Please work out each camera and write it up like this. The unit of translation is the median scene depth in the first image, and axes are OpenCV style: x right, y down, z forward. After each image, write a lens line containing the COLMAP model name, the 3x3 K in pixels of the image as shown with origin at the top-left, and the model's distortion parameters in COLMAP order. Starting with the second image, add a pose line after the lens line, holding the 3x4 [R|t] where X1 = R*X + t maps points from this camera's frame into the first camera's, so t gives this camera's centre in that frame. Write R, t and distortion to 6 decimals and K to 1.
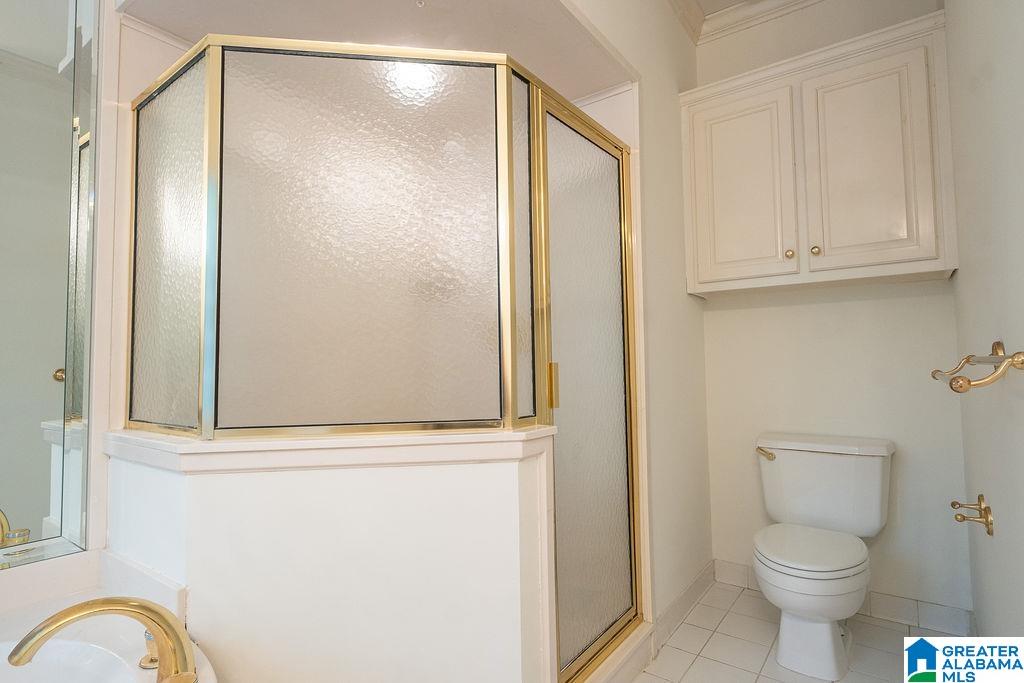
lens RADIAL K [[522.7, 0, 511.8], [0, 522.7, 339.2], [0, 0, 1]] dist [-0.001401, -0.000209]
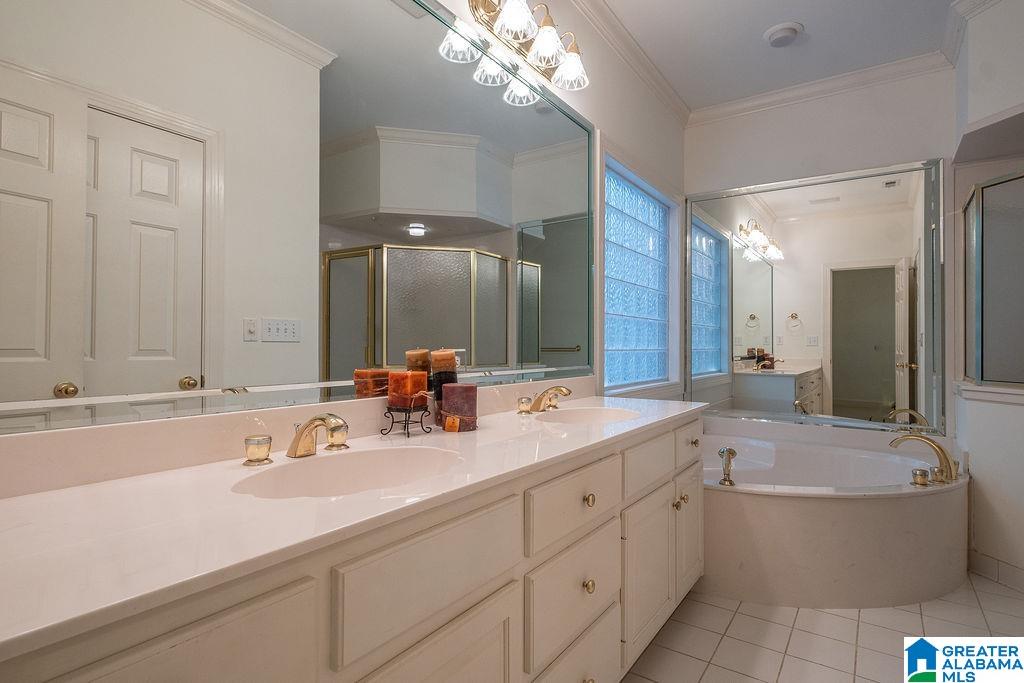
lens RADIAL K [[522.7, 0, 512.1], [0, 522.7, 336.9], [0, 0, 1]] dist [-0.001401, -0.000209]
pose [[0.035552, 0.004730, -0.999357, 1.406807], [0.043964, 0.999013, 0.006292, -0.092902], [0.998400, -0.044159, 0.035309, -0.902446]]
